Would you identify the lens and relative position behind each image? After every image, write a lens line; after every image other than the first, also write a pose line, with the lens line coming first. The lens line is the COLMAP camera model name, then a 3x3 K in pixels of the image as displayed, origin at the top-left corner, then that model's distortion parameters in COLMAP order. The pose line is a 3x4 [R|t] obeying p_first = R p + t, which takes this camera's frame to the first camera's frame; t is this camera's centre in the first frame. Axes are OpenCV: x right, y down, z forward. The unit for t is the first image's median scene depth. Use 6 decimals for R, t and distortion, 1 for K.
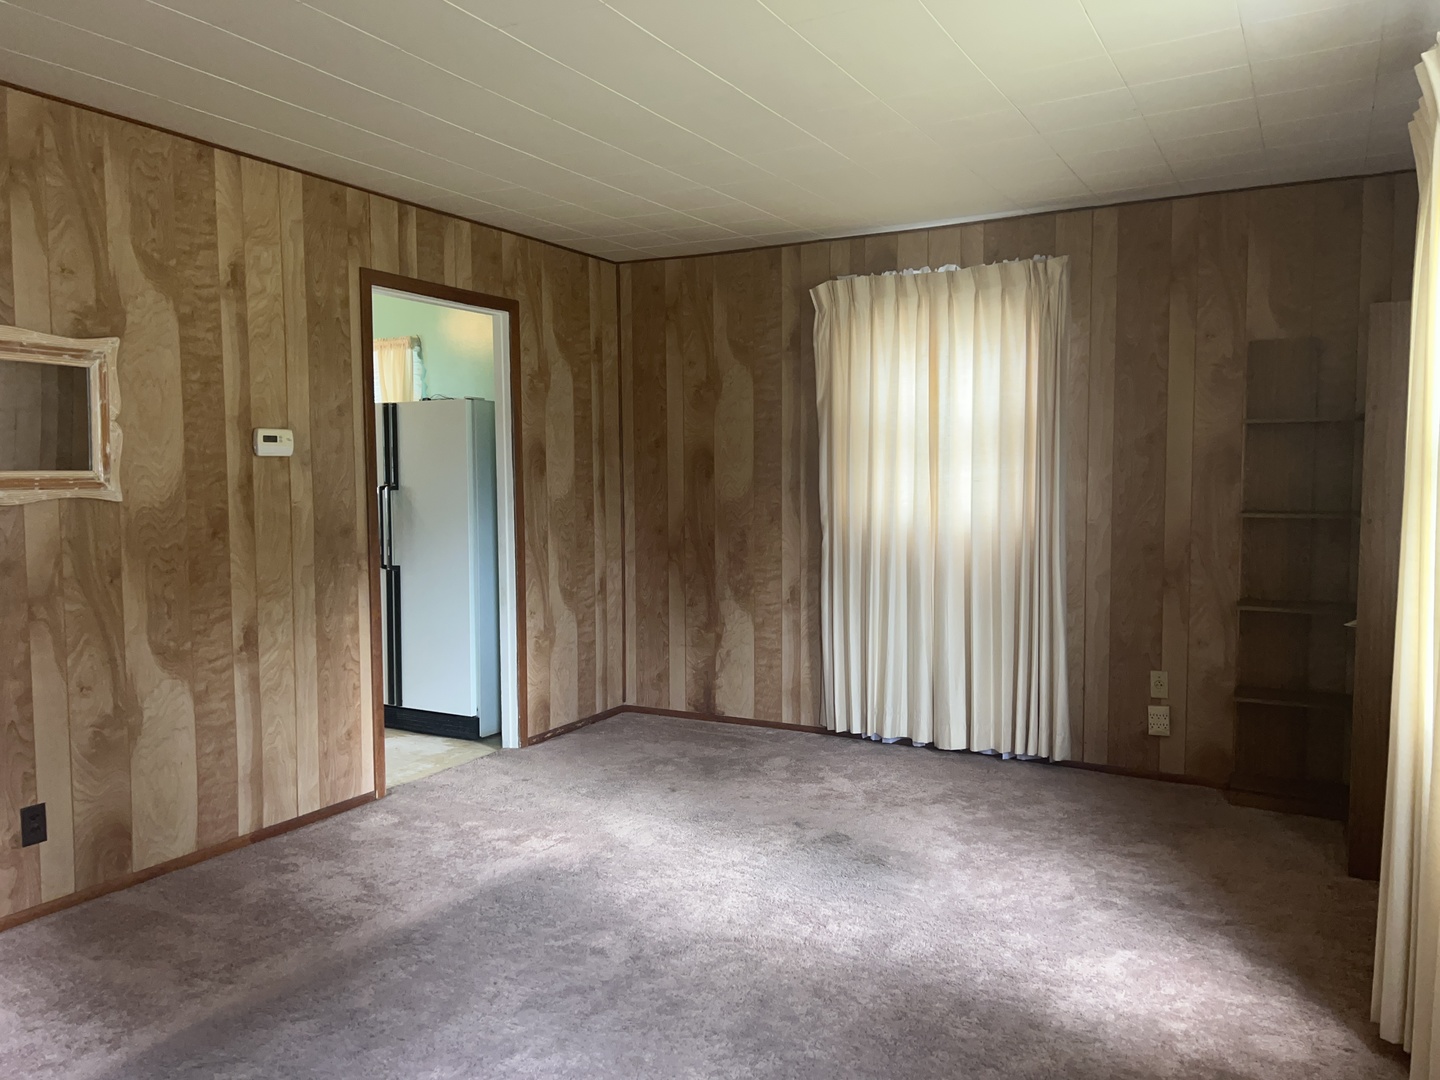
lens RADIAL K [[1076.4, 0, 725.6], [0, 1076.4, 540.7], [0, 0, 1]] dist [0.058287, -0.084609]
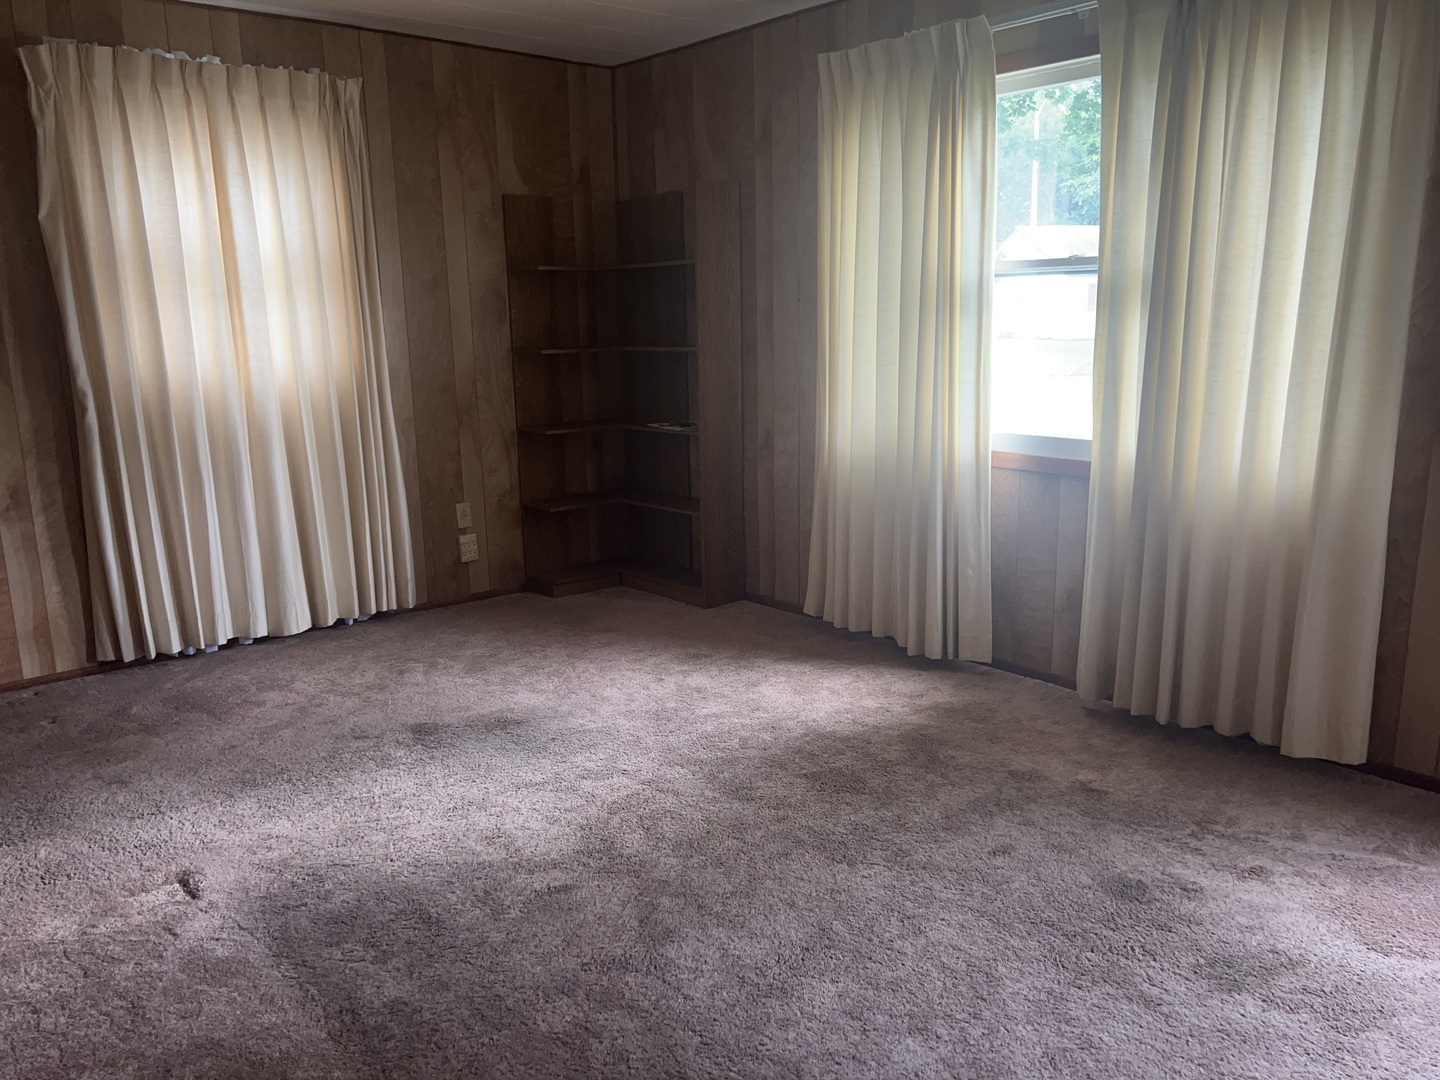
lens RADIAL K [[1077.1, 0, 720.6], [0, 1077.1, 540.8], [0, 0, 1]] dist [0.061027, -0.090390]
pose [[0.351317, -0.195142, 0.915694, -0.525074], [0.076341, 0.980752, 0.179717, -0.017383], [-0.933139, 0.006768, 0.359452, 0.389307]]
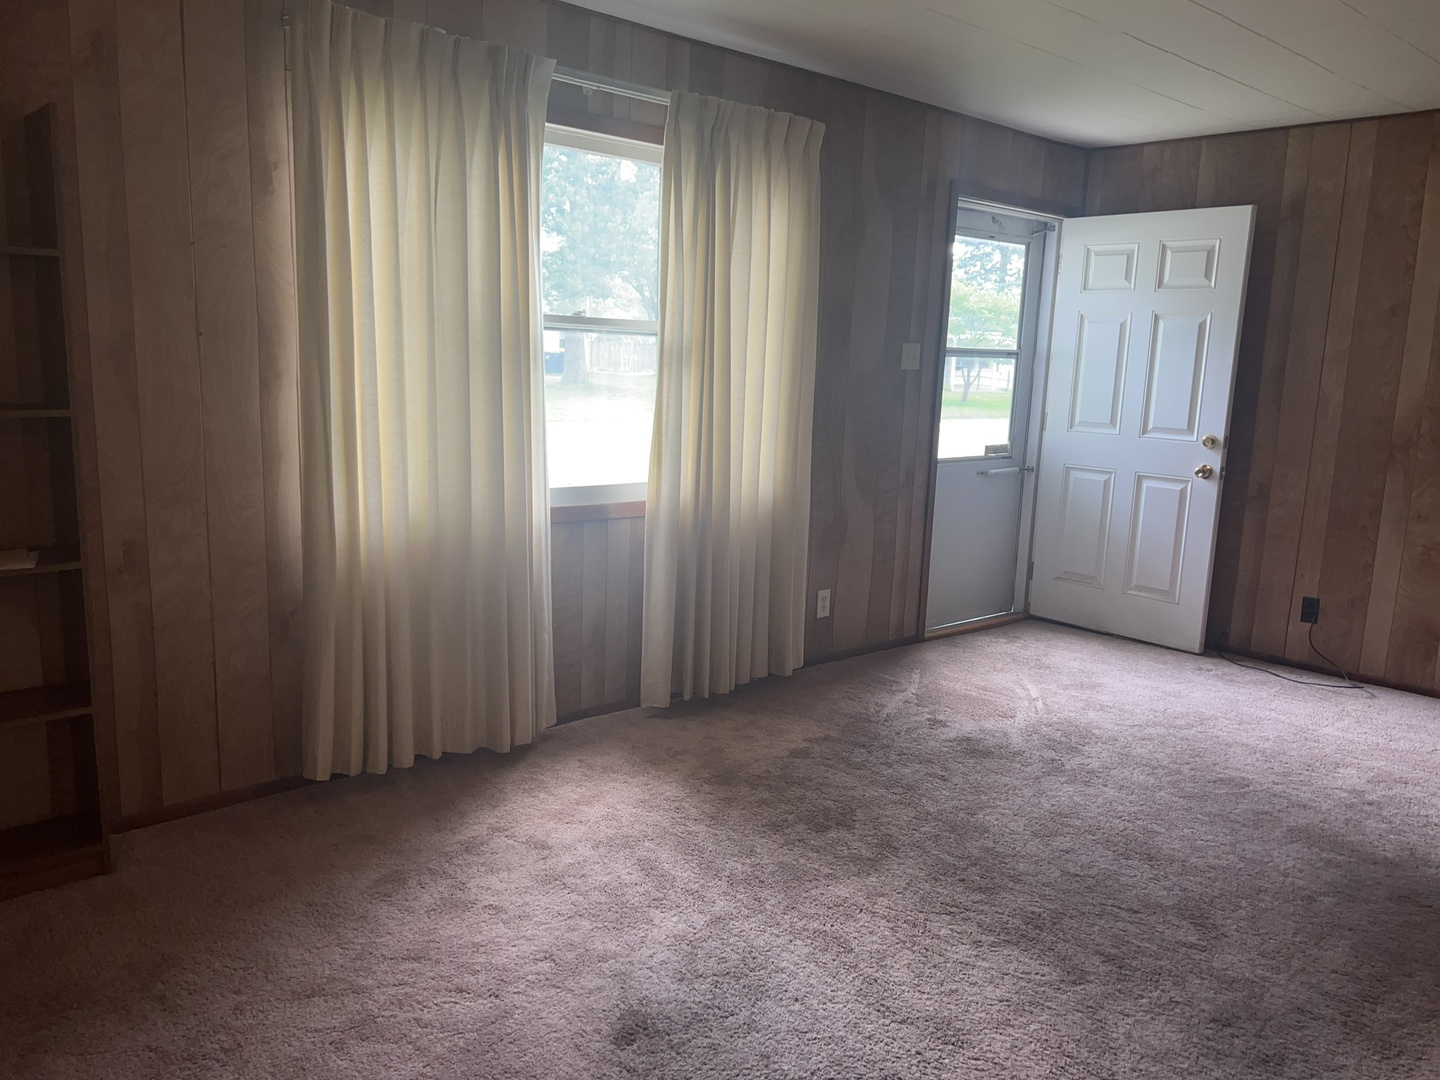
lens RADIAL K [[1090.4, 0, 721.4], [0, 1090.4, 549.2], [0, 0, 1]] dist [0.124376, -0.251167]
pose [[-0.943965, -0.096823, 0.315525, -0.051595], [-0.018632, 0.970109, 0.241951, -0.090908], [-0.329520, 0.222515, -0.917553, 1.220225]]
